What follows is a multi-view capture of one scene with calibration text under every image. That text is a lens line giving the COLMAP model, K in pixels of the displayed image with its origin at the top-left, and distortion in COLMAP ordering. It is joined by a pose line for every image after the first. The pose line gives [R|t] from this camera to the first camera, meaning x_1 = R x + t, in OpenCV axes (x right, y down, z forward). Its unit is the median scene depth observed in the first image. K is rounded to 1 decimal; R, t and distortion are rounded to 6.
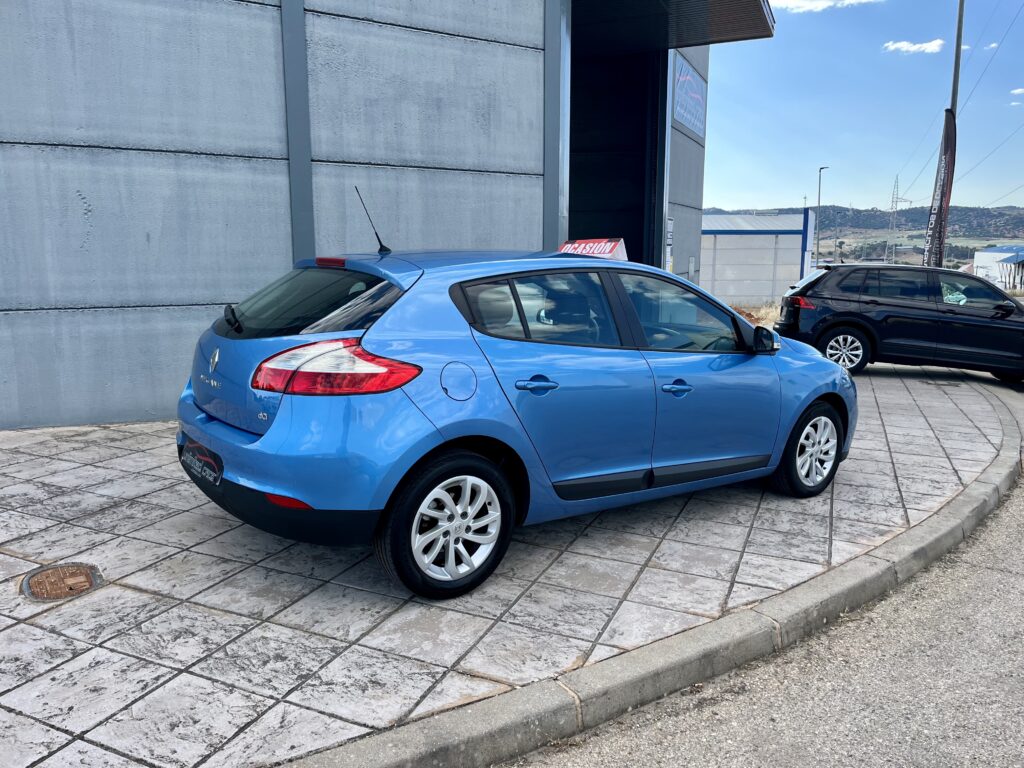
lens RADIAL K [[781.7, 0, 520.5], [0, 781.7, 380.1], [0, 0, 1]] dist [0.054050, -0.073339]
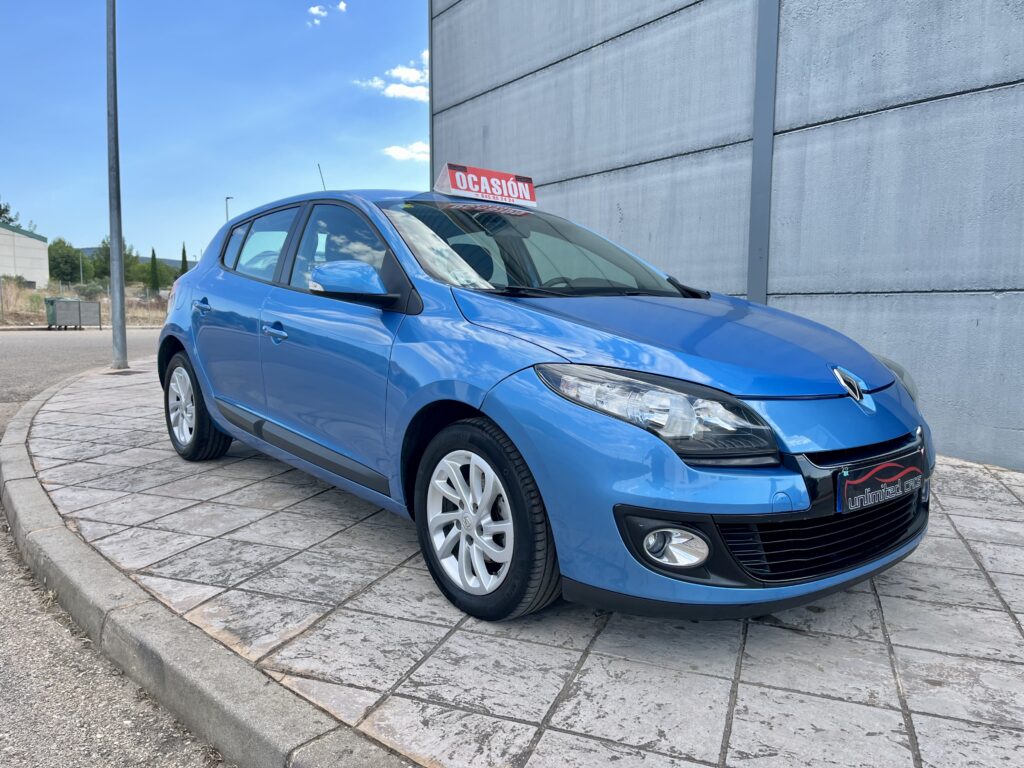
lens RADIAL K [[781.7, 0, 517.5], [0, 781.7, 384.7], [0, 0, 1]] dist [0.054050, -0.073339]
pose [[0.045581, 0.093436, -0.994581, 0.844080], [-0.172057, 0.981472, 0.084320, -0.039952], [0.984032, 0.167282, 0.060812, 0.968957]]
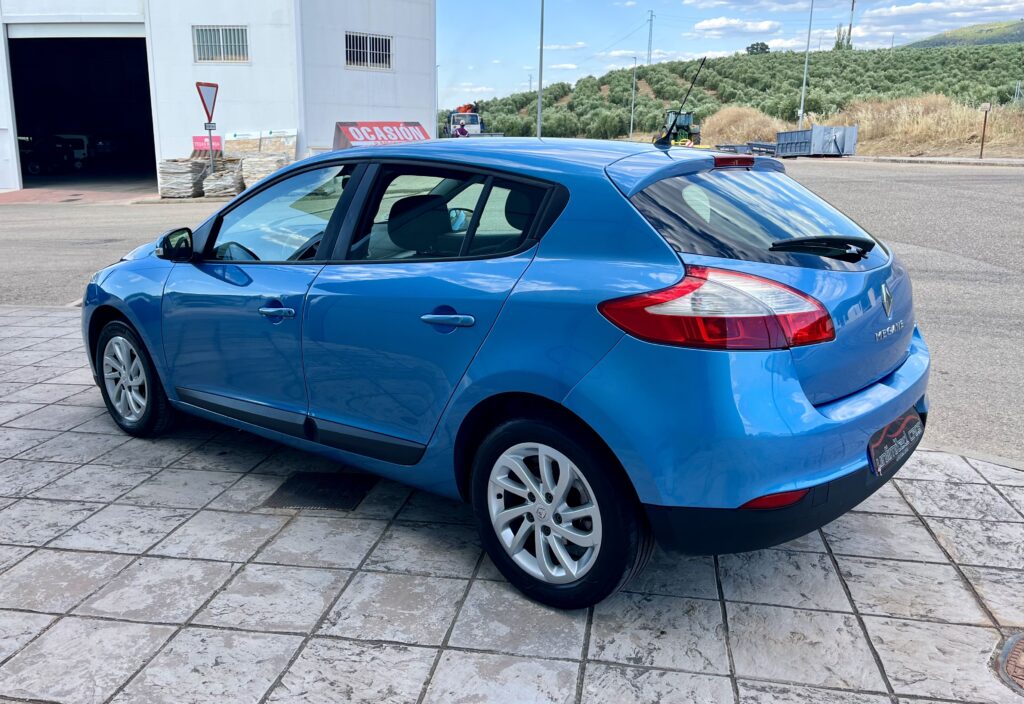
lens RADIAL K [[834.6, 0, 514.1], [0, 834.6, 350.8], [0, 0, 1]] dist [-0.015974, -0.004706]
pose [[-0.215094, -0.258105, 0.941868, -0.711741], [0.147834, 0.944723, 0.292648, -0.172119], [-0.965339, 0.202187, -0.165048, 1.003595]]
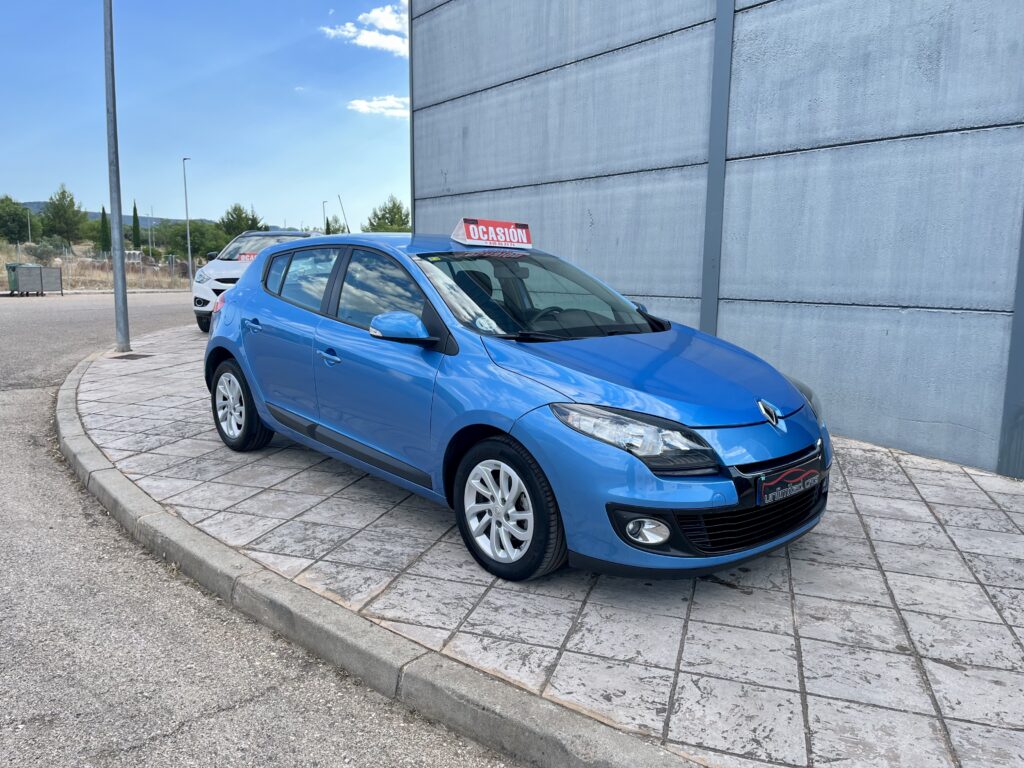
lens RADIAL K [[781.7, 0, 513.6], [0, 781.7, 383.3], [0, 0, 1]] dist [0.054050, -0.073339]
pose [[0.092925, 0.142675, -0.985398, 1.016699], [-0.176424, 0.976379, 0.124732, -0.103991], [0.979918, 0.162257, 0.115901, 0.900084]]
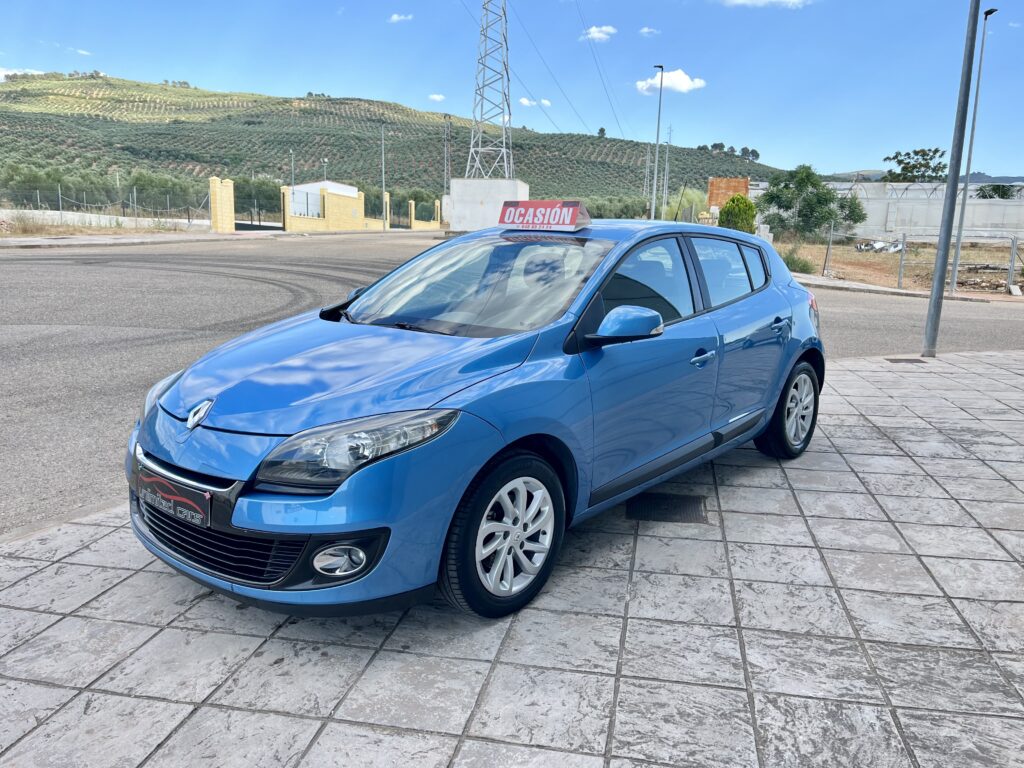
lens RADIAL K [[781.7, 0, 511.2], [0, 781.7, 380.4], [0, 0, 1]] dist [0.054050, -0.073339]
pose [[-0.983405, 0.002335, -0.181406, 0.263650], [-0.056888, 0.945517, 0.320564, -0.252635], [0.172271, 0.325564, -0.929694, 1.751517]]
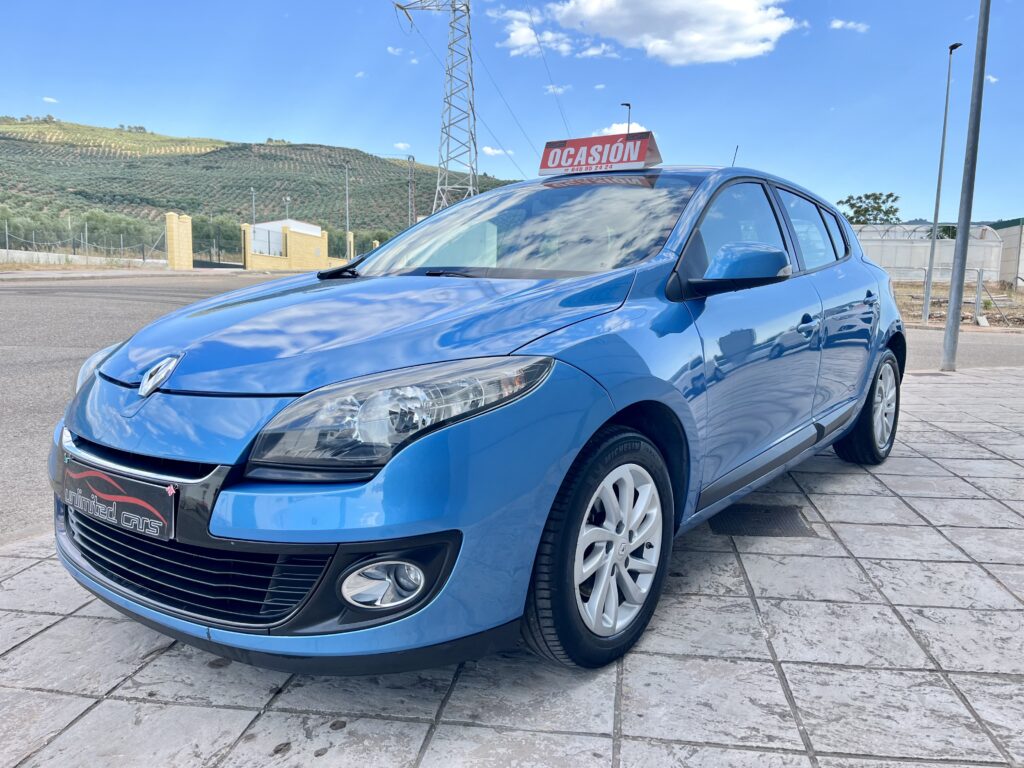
lens RADIAL K [[781.7, 0, 522.9], [0, 781.7, 386.6], [0, 0, 1]] dist [0.054050, -0.073339]
pose [[-0.970475, 0.004063, -0.241166, 0.301759], [-0.063559, 0.960212, 0.271943, -0.146019], [0.232675, 0.279242, -0.931604, 1.594239]]
